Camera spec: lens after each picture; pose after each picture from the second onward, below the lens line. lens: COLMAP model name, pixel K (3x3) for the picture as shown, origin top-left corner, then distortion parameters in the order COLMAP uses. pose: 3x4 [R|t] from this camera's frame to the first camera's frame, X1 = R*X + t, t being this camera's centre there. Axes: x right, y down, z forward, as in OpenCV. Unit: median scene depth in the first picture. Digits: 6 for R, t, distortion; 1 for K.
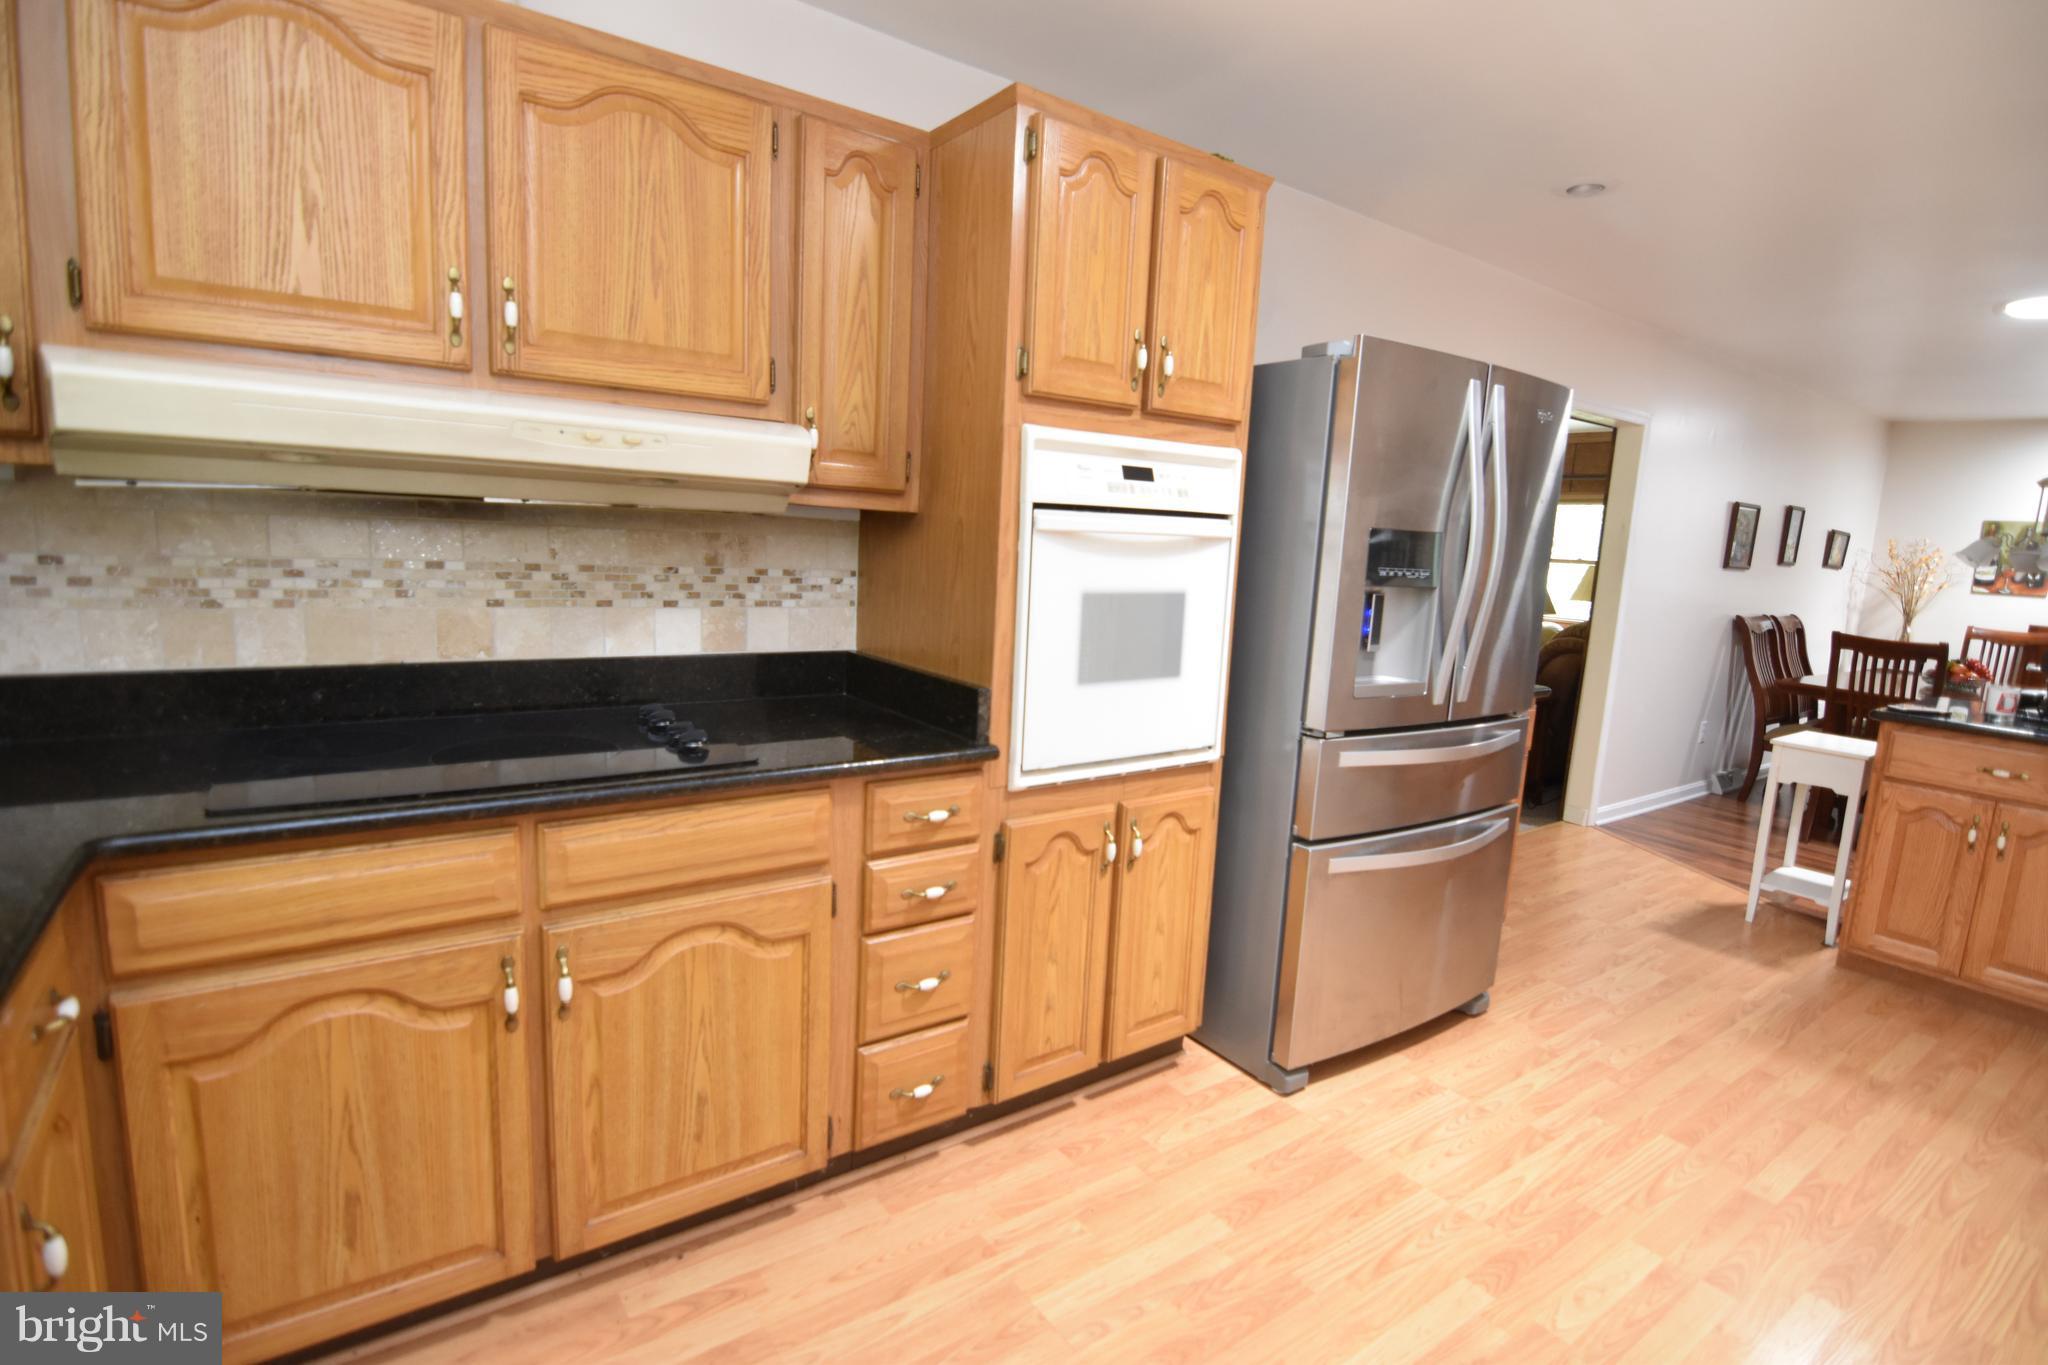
lens RADIAL K [[996.6, 0, 1033.1], [0, 996.6, 684.2], [0, 0, 1]] dist [-0.001176, -0.010014]
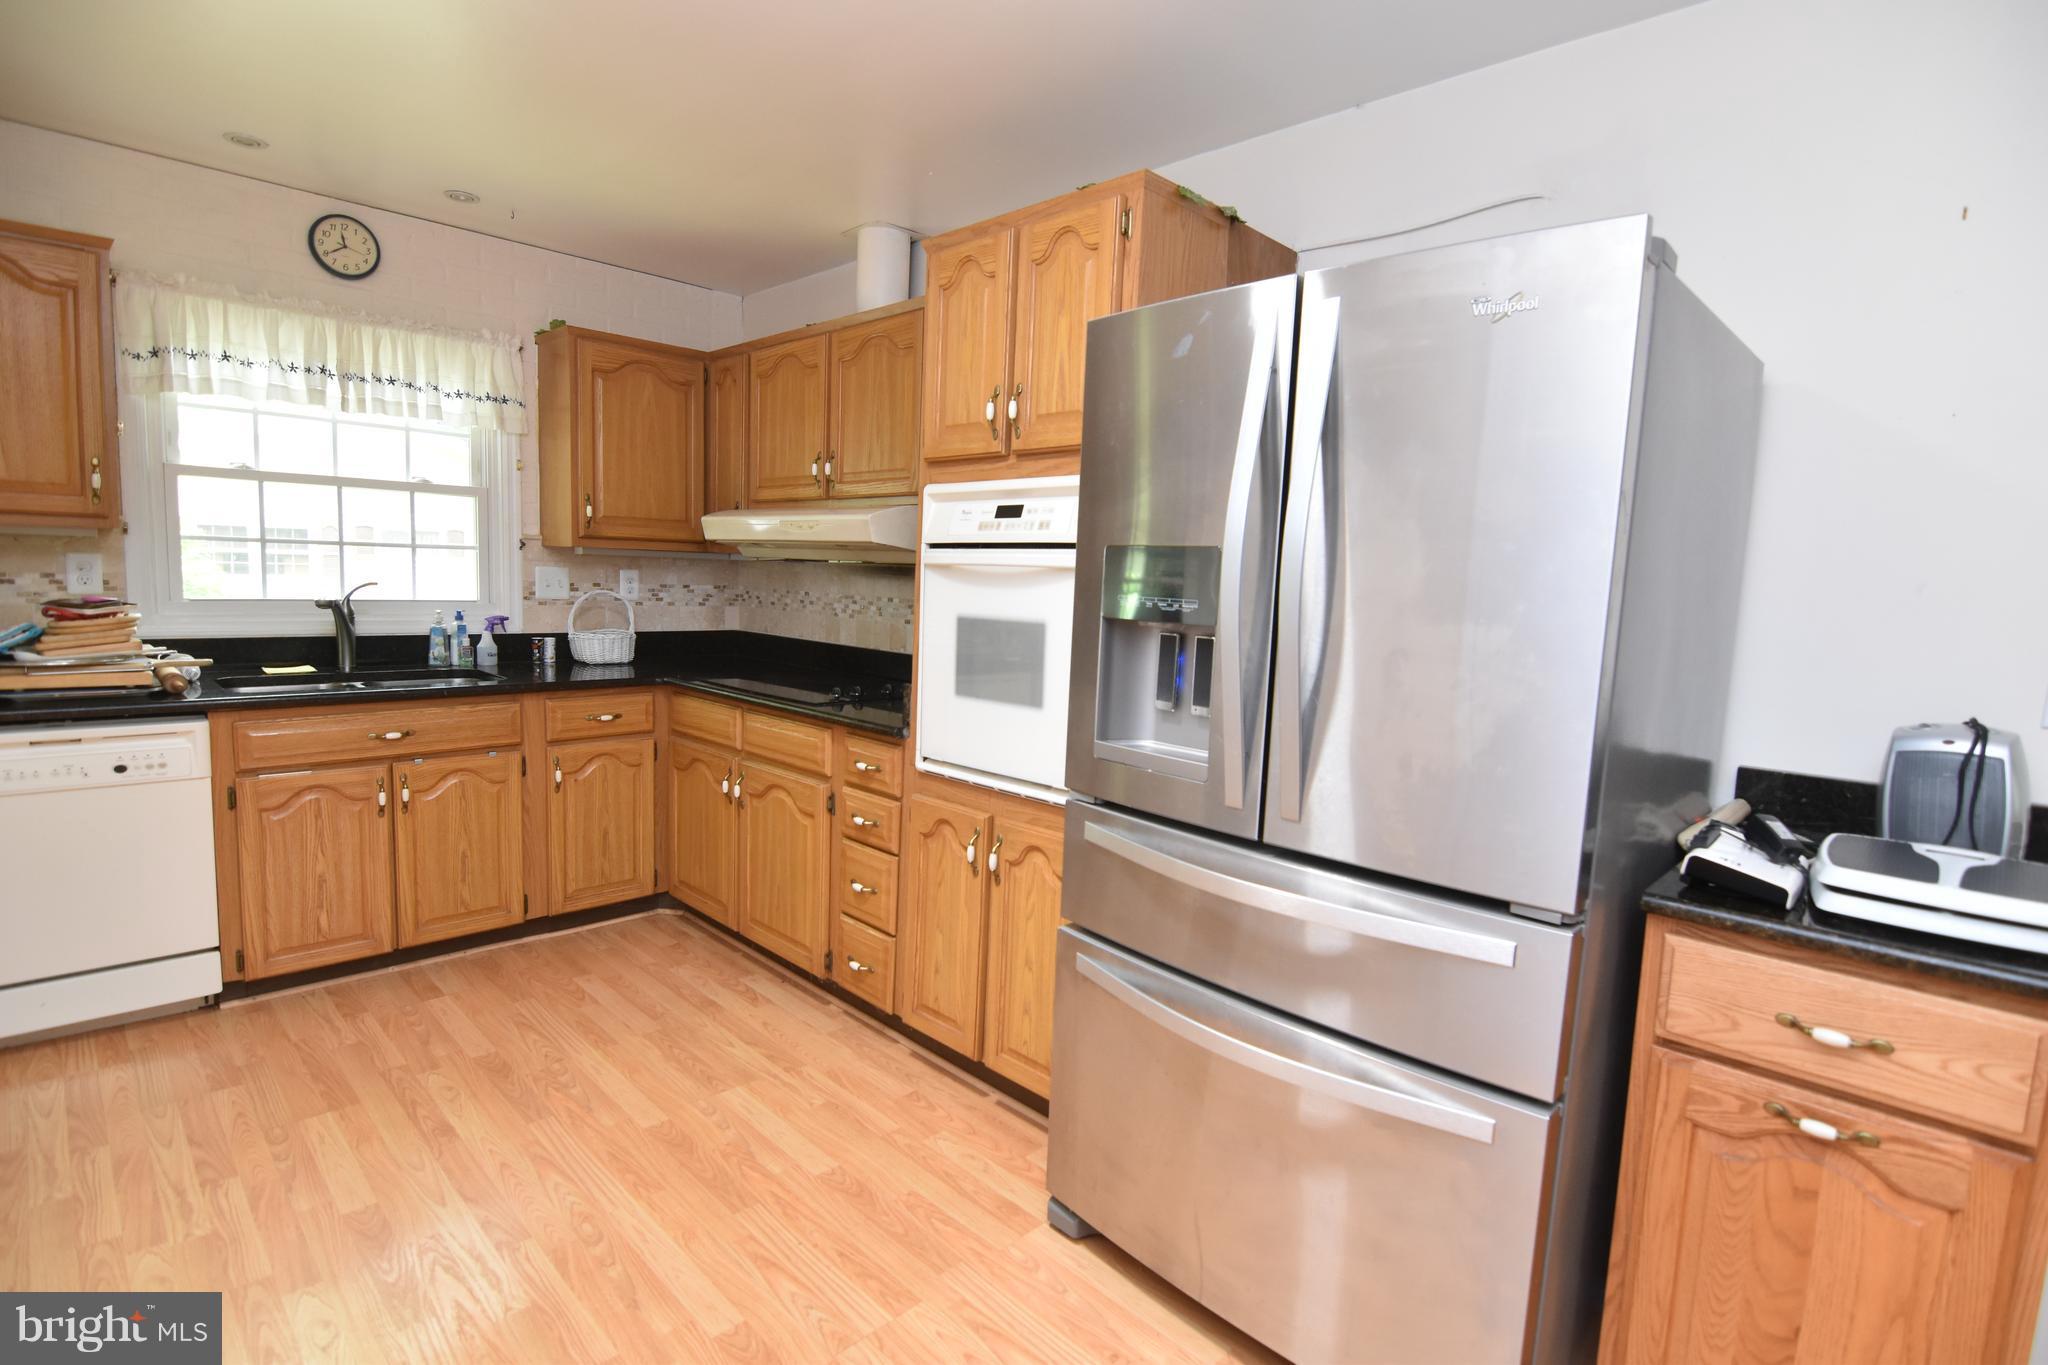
lens RADIAL K [[996.6, 0, 1033.1], [0, 996.6, 684.2], [0, 0, 1]] dist [-0.001176, -0.010014]
pose [[0.164223, 0.062927, -0.984414, 1.240573], [-0.182745, 0.982629, 0.032327, -0.068123], [0.969348, 0.174588, 0.172870, 0.903006]]
